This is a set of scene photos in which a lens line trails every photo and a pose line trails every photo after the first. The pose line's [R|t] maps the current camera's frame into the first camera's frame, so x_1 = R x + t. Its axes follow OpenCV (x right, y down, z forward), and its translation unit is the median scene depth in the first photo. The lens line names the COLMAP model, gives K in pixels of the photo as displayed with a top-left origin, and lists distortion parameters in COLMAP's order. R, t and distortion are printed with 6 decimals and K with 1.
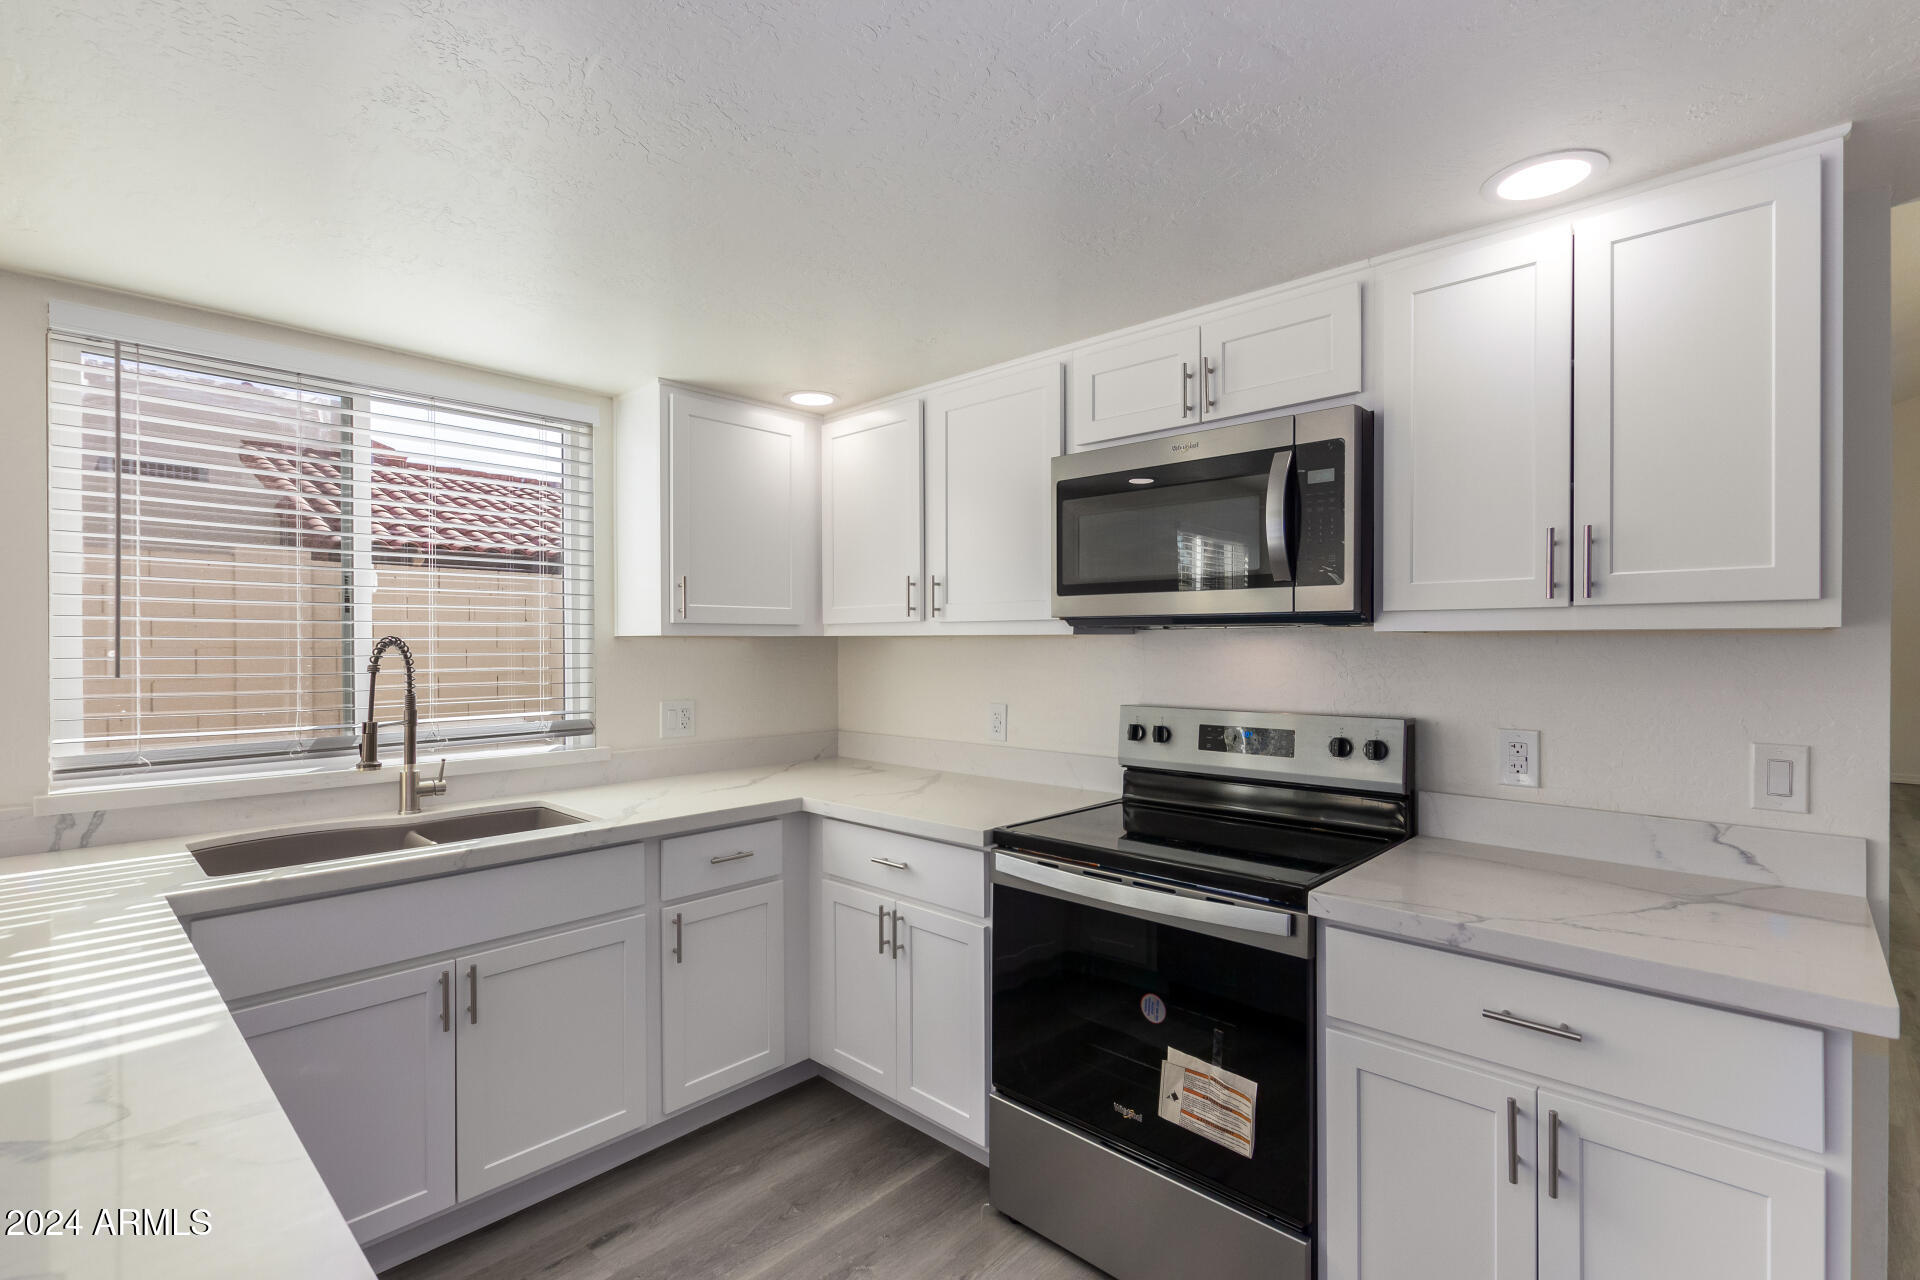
lens RADIAL K [[877.4, 0, 972.5], [0, 877.4, 644.9], [0, 0, 1]] dist [0.008539, -0.004576]
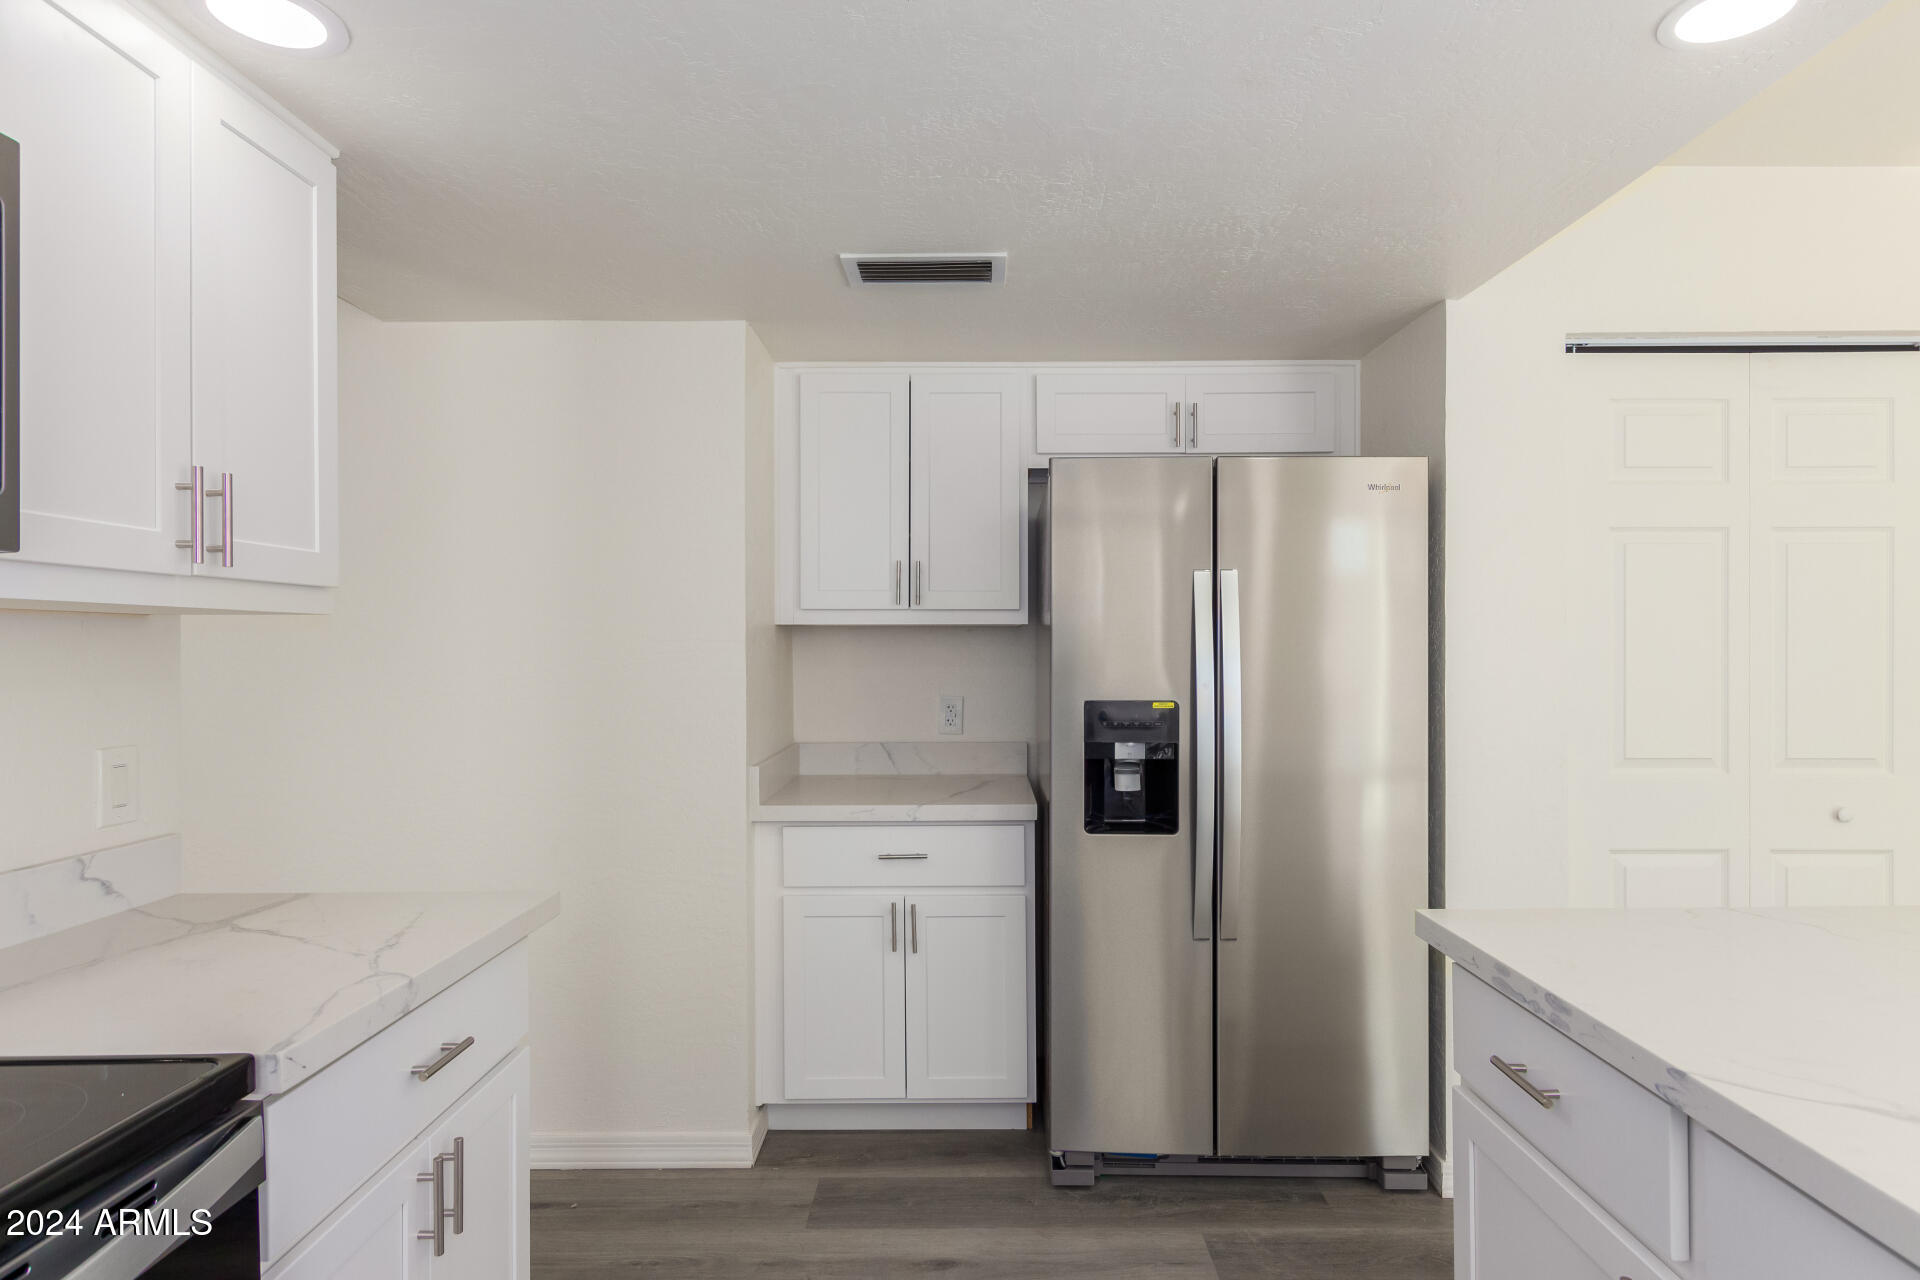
lens RADIAL K [[1049.0, 0, 970.5], [0, 1049.0, 648.3], [0, 0, 1]] dist [0.005037, 0.001377]
pose [[-0.674856, 0.001624, 0.737948, -0.324958], [0.004514, 0.999988, 0.001927, 0.014700], [-0.737936, 0.004632, -0.674855, 0.867433]]
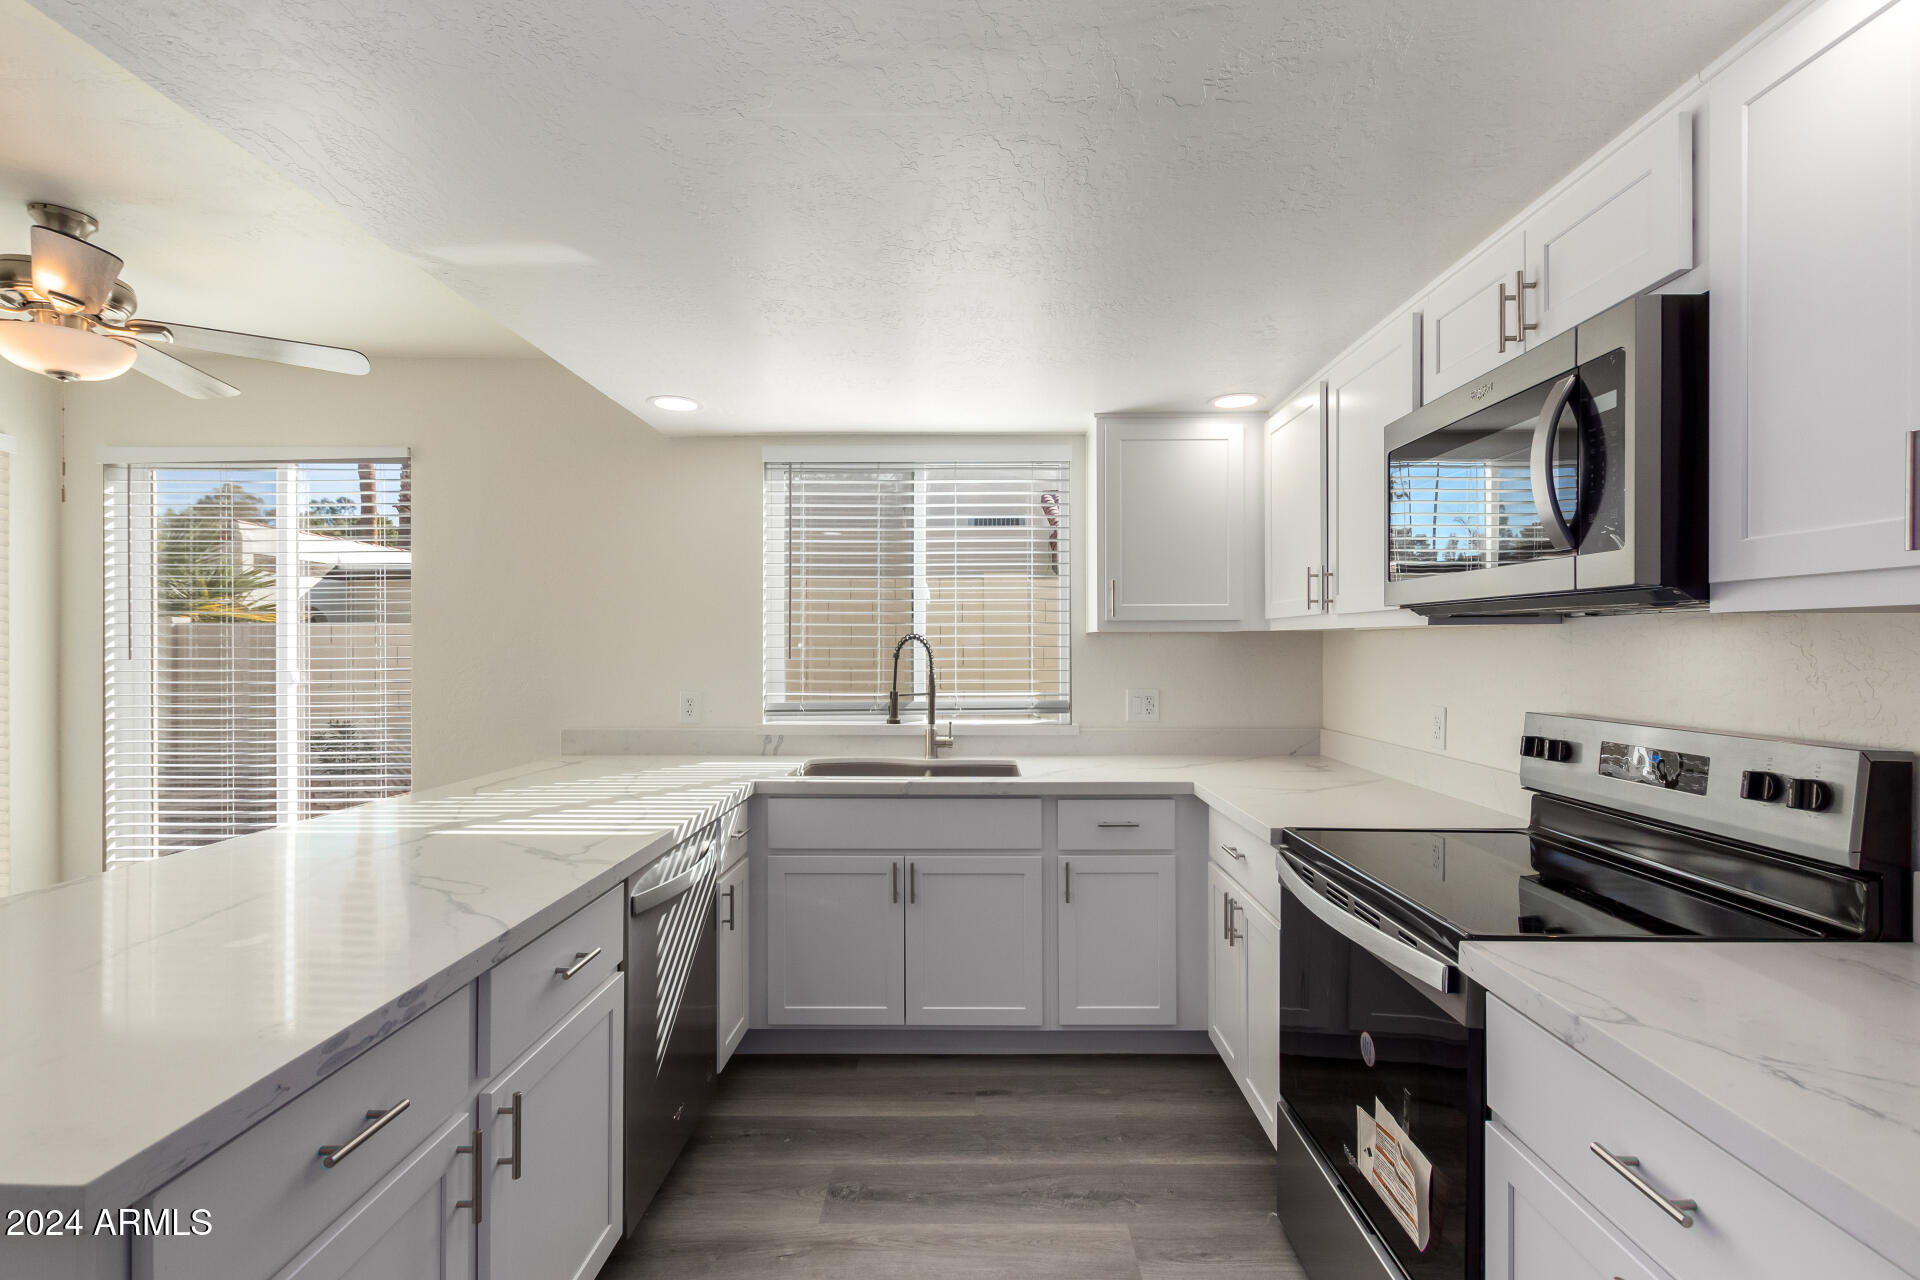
lens RADIAL K [[877.4, 0, 968.7], [0, 877.4, 648.1], [0, 0, 1]] dist [0.008539, -0.004576]
pose [[0.674784, 0.003662, -0.738006, 0.517026], [-0.000784, 0.999991, 0.004244, 0.008354], [0.738015, -0.002285, 0.674781, 0.099326]]
